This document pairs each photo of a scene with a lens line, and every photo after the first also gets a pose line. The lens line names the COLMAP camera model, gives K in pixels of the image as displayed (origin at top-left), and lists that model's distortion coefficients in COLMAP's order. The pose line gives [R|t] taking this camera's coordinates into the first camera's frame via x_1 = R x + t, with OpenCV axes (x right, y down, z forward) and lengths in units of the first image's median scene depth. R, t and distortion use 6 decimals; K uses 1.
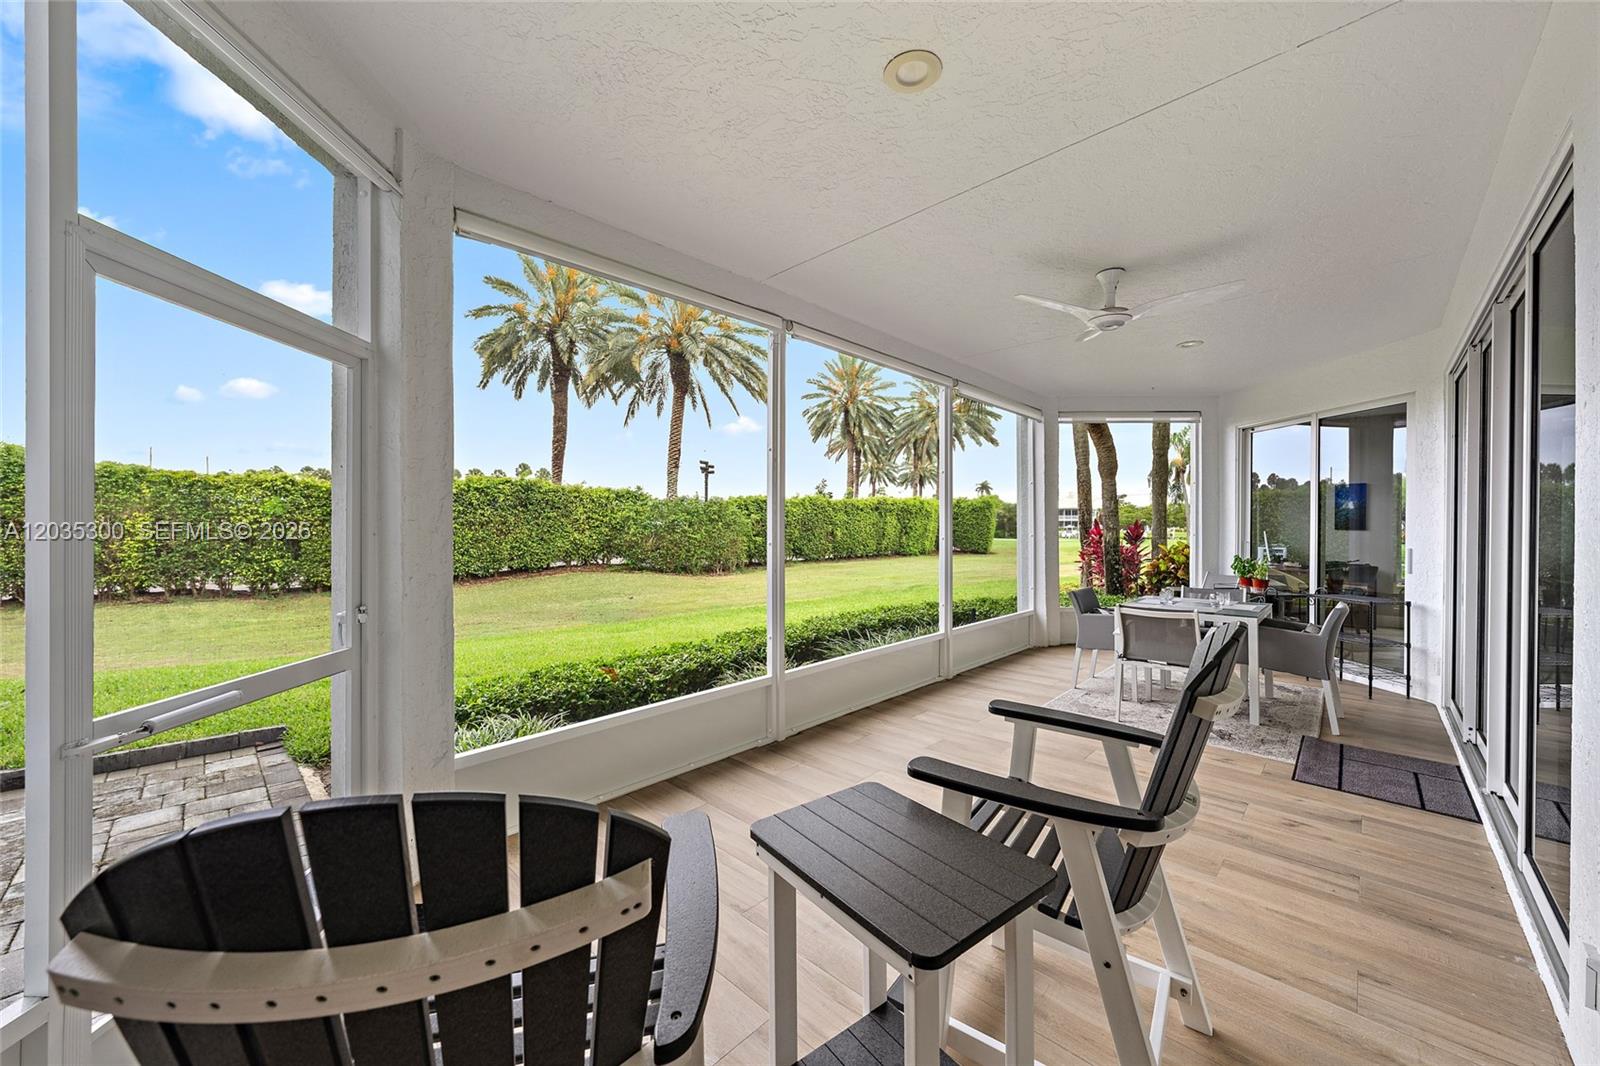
lens RADIAL K [[576.3, 0, 808.5], [0, 576.3, 527.5], [0, 0, 1]] dist [-0.004478, 0.000782]
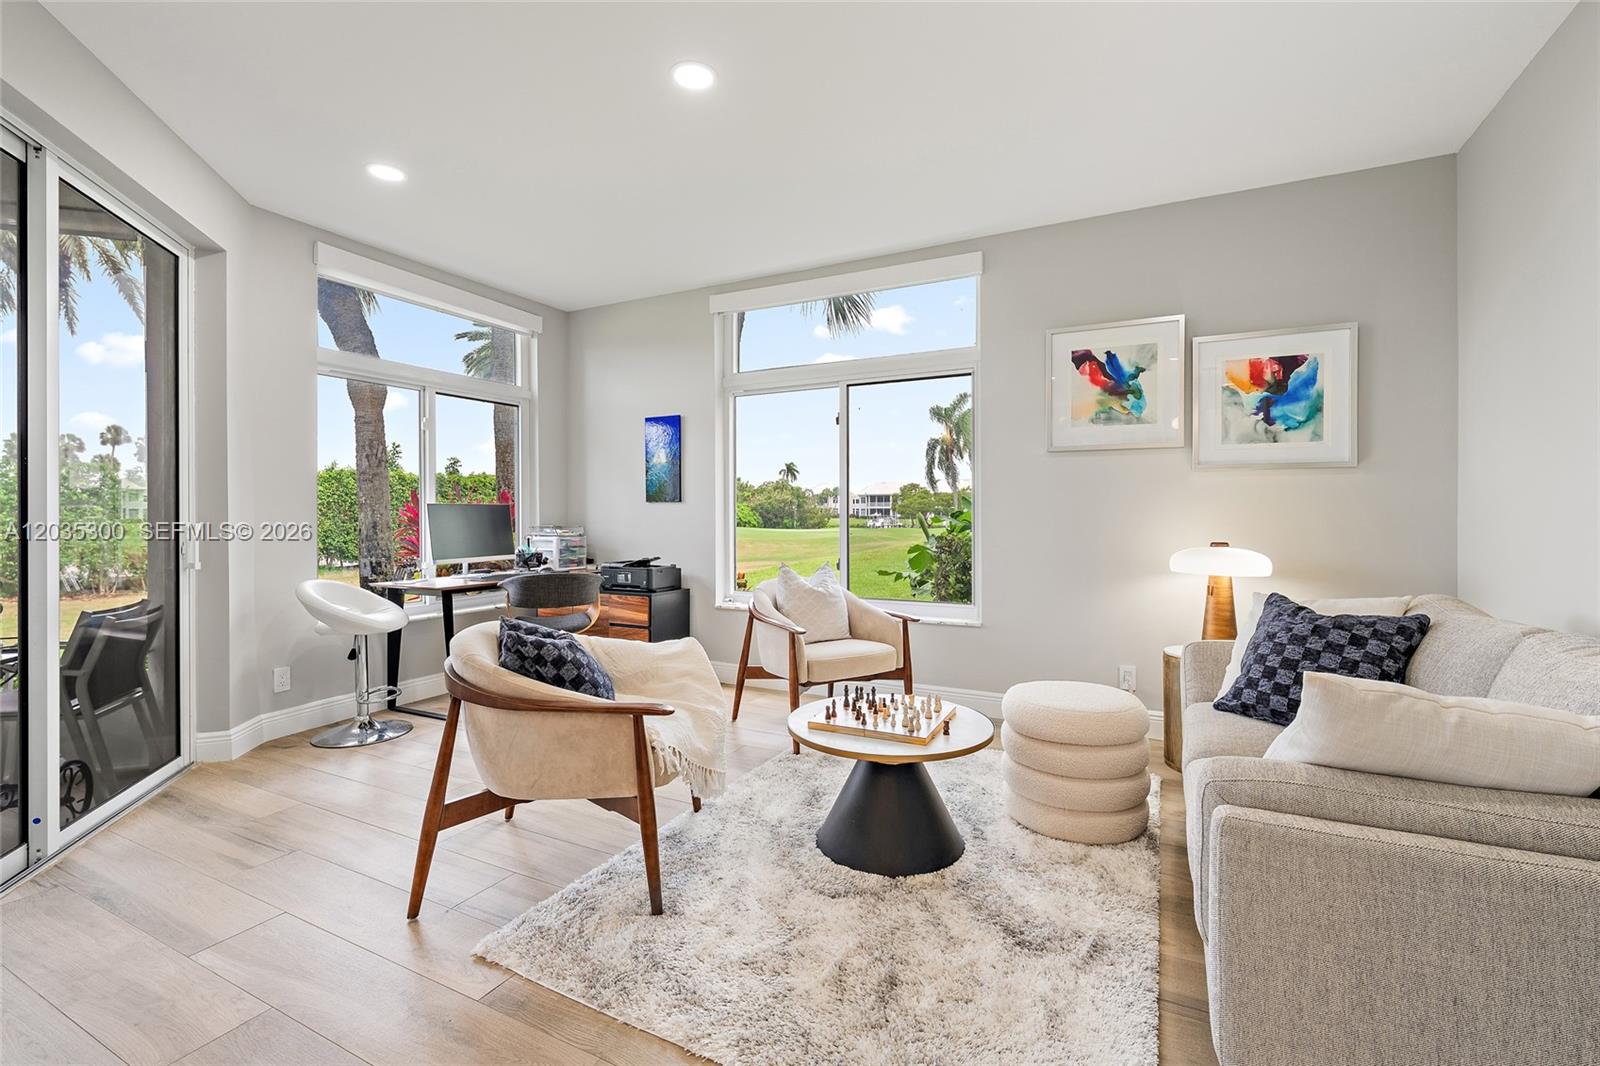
lens RADIAL K [[686.7, 0, 797.1], [0, 686.7, 520.5], [0, 0, 1]] dist [0.000669, 0.000141]
pose [[0.956848, -0.009292, 0.290441, 0.989524], [0.008102, 0.999953, 0.005299, 0.021944], [-0.290477, -0.002718, 0.956878, 0.372271]]
